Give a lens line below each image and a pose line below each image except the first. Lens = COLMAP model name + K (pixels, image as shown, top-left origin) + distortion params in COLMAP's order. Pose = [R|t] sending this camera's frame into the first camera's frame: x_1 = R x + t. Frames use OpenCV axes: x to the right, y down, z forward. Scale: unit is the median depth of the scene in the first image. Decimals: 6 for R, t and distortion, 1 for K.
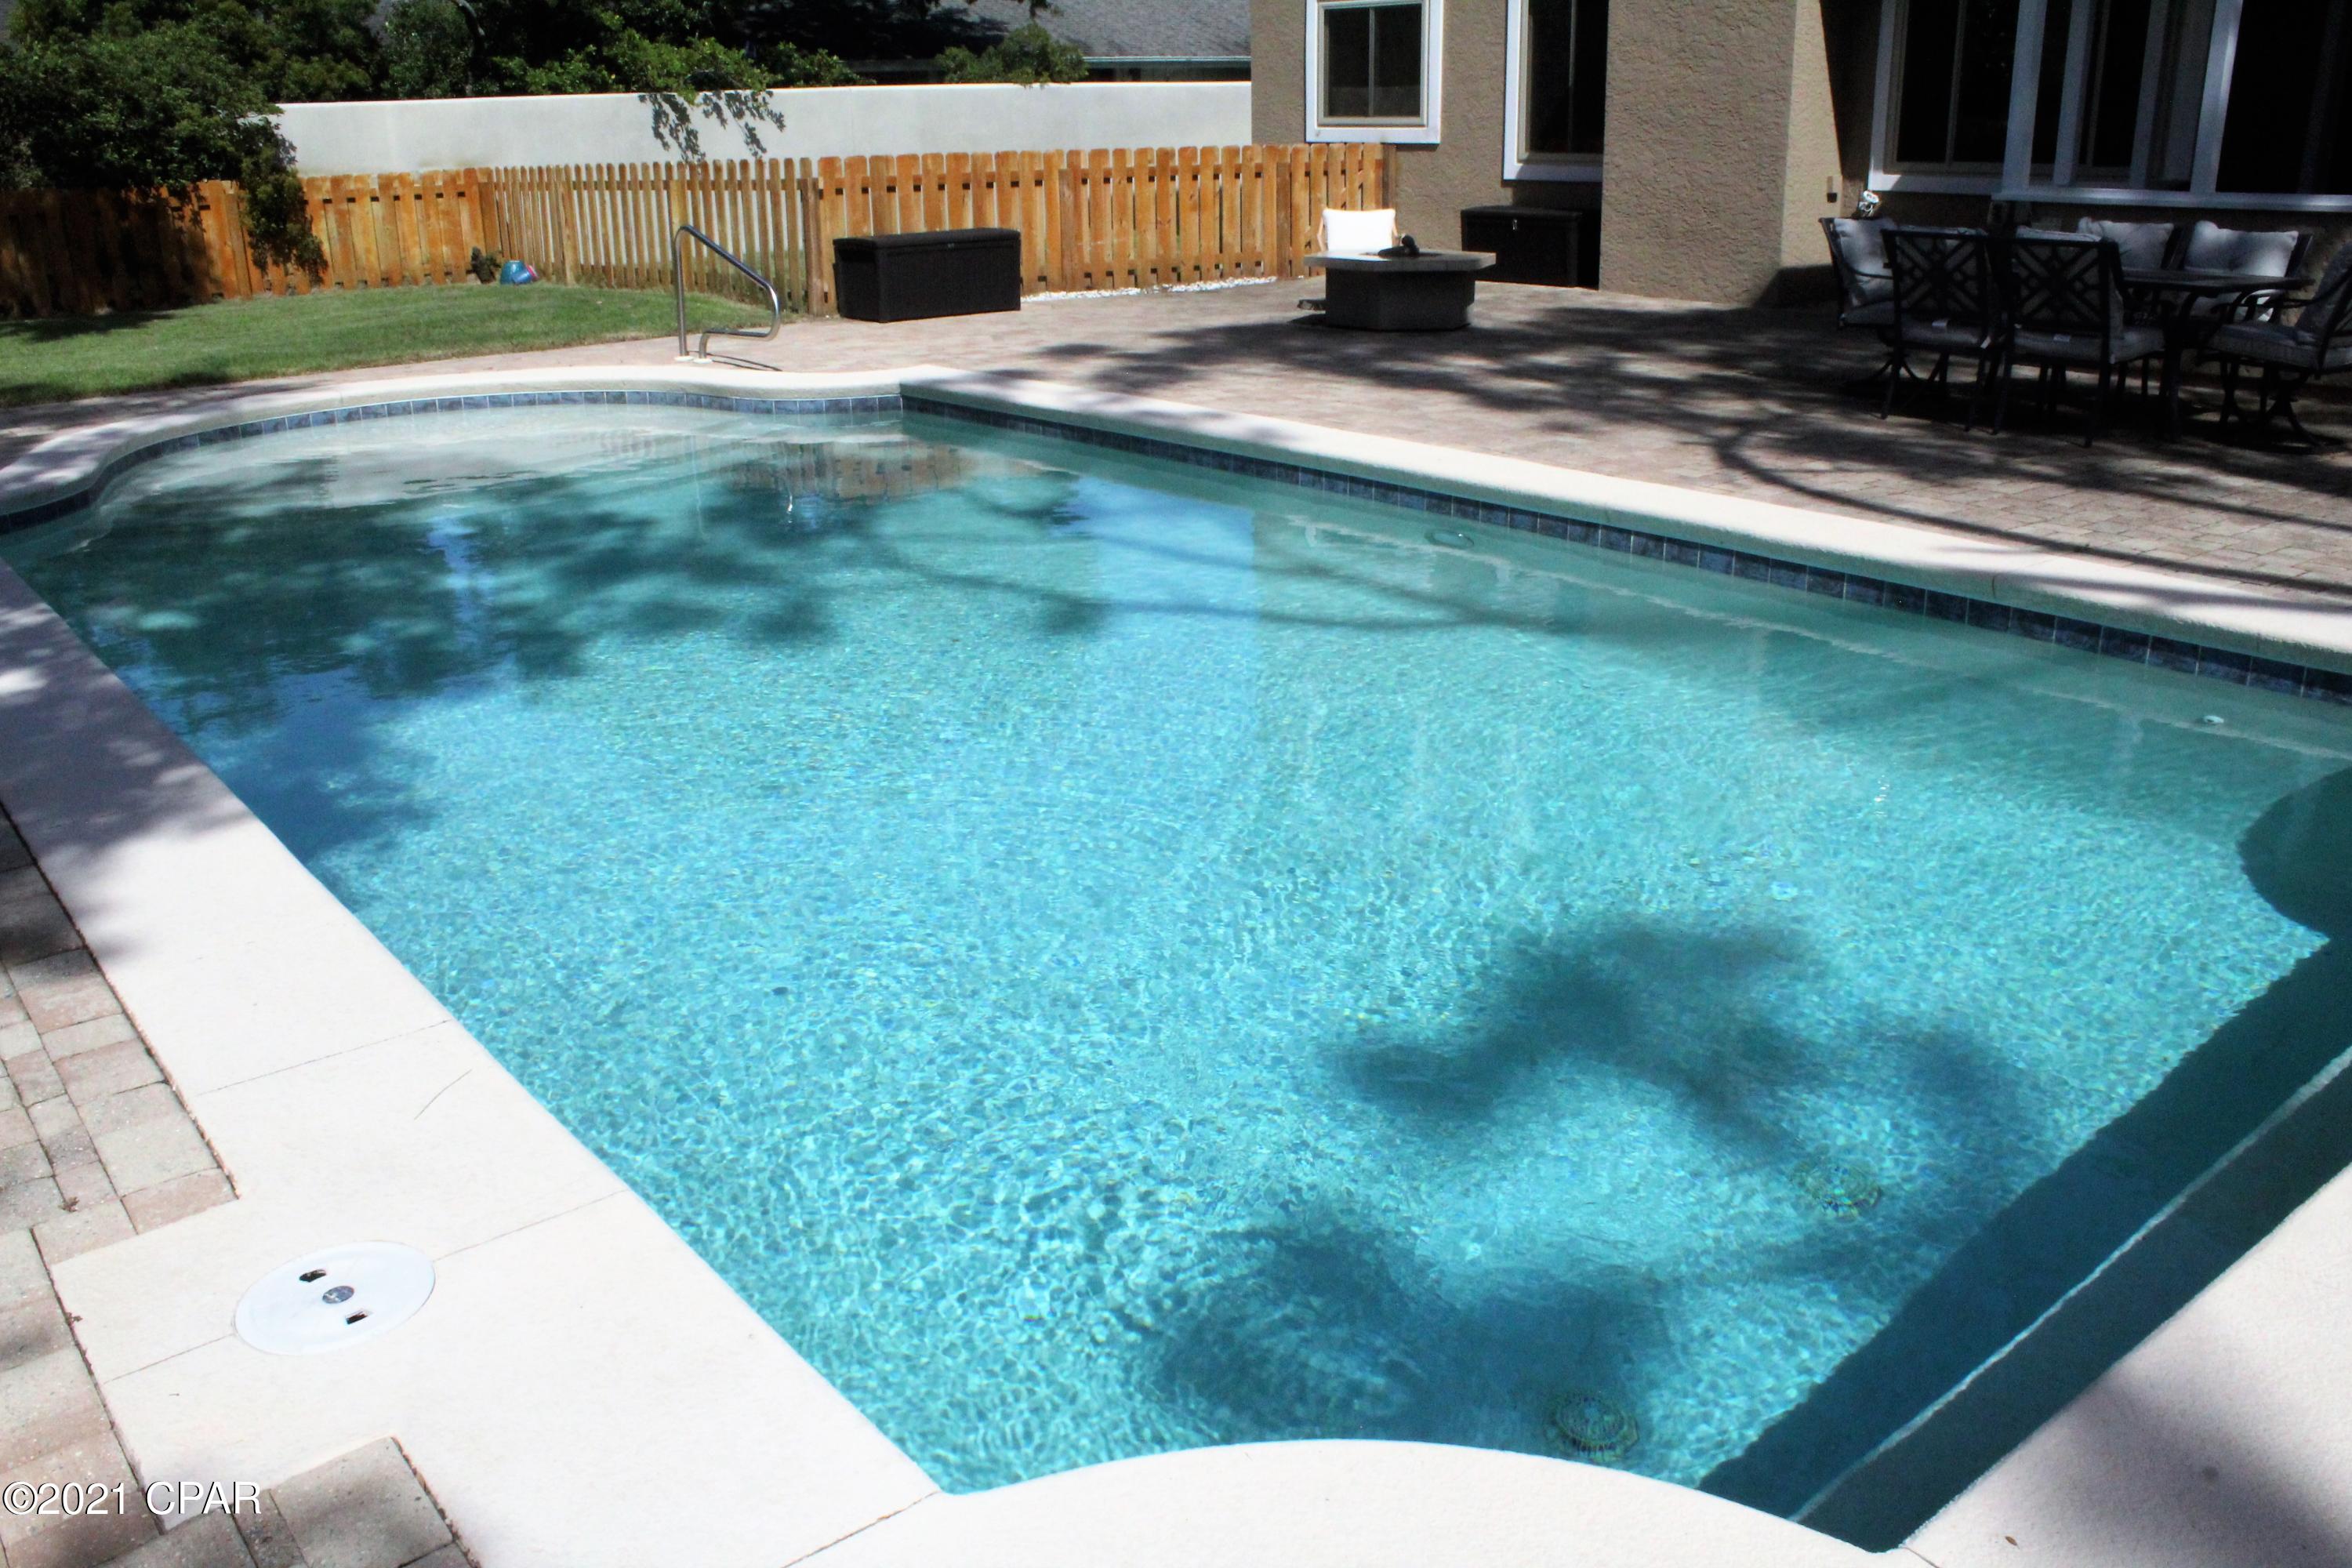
lens RADIAL K [[1949.1, 0, 1169.4], [0, 1949.1, 803.8], [0, 0, 1]] dist [-0.157781, 0.122766]
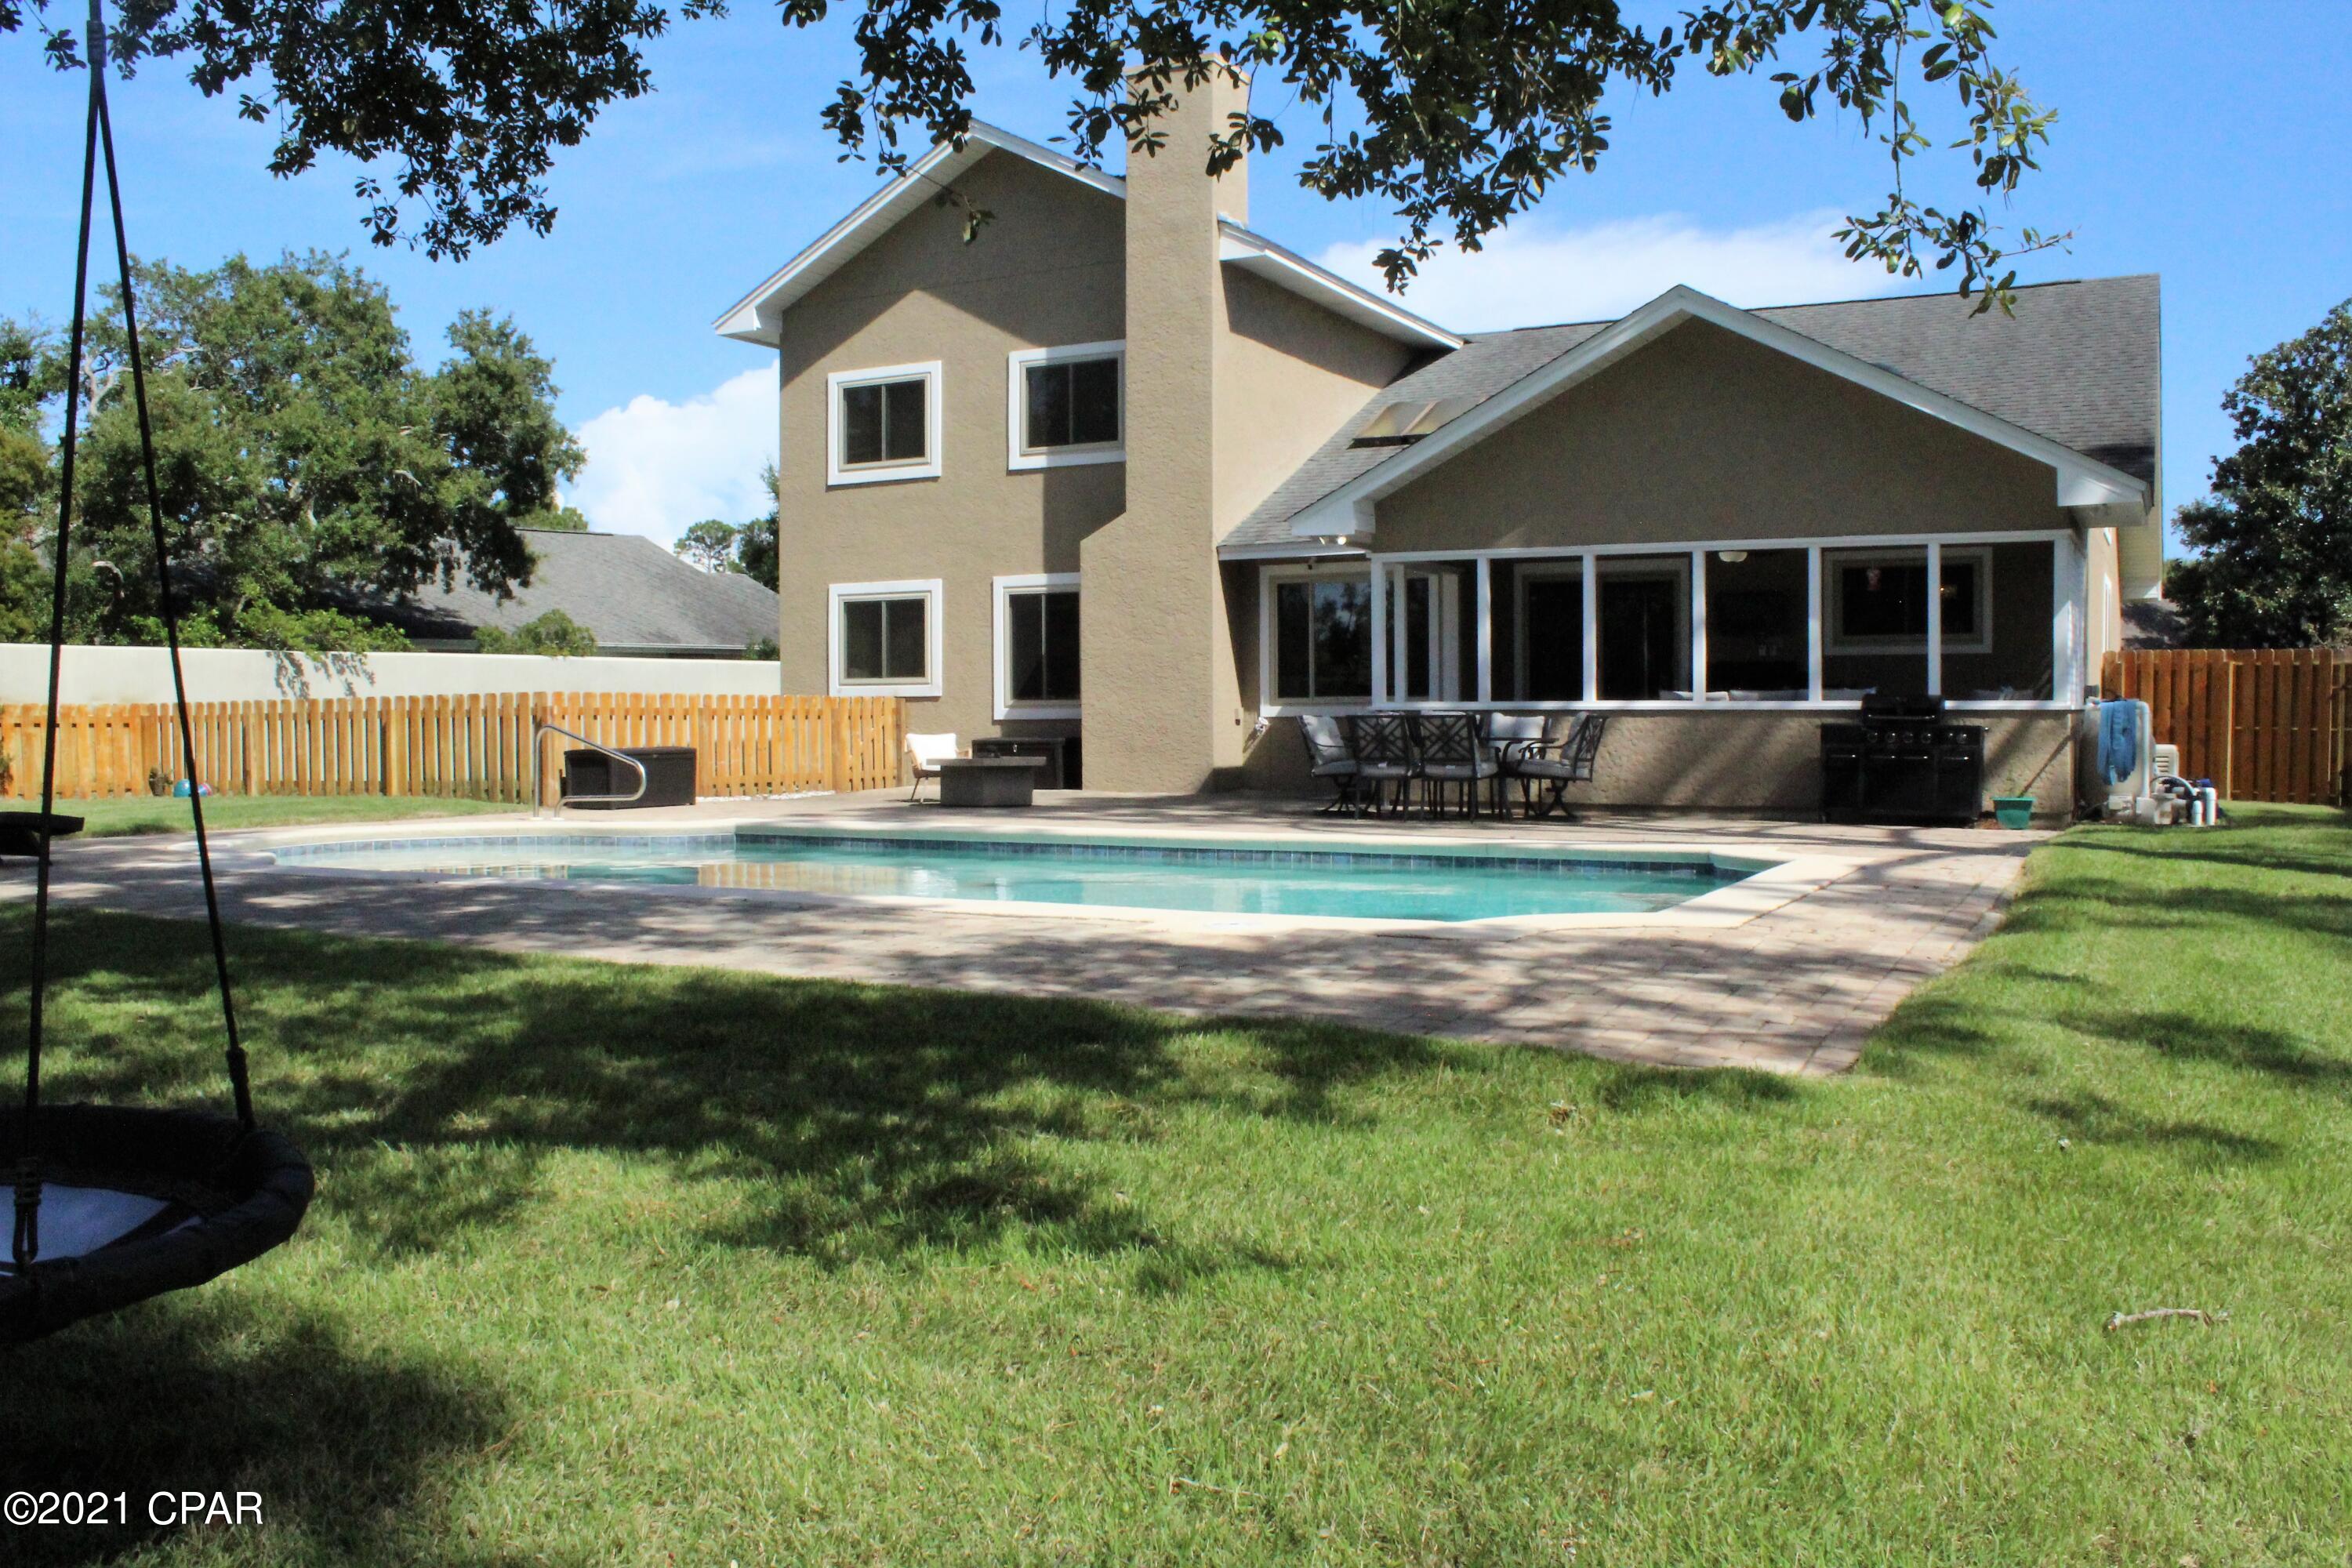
lens RADIAL K [[1949.1, 0, 1178.1], [0, 1949.1, 794.1], [0, 0, 1]] dist [-0.157781, 0.122766]
pose [[0.918165, -0.004700, 0.396169, -0.301263], [0.124385, 0.952793, -0.276973, 0.156098], [-0.376166, 0.303584, 0.875406, -0.323160]]
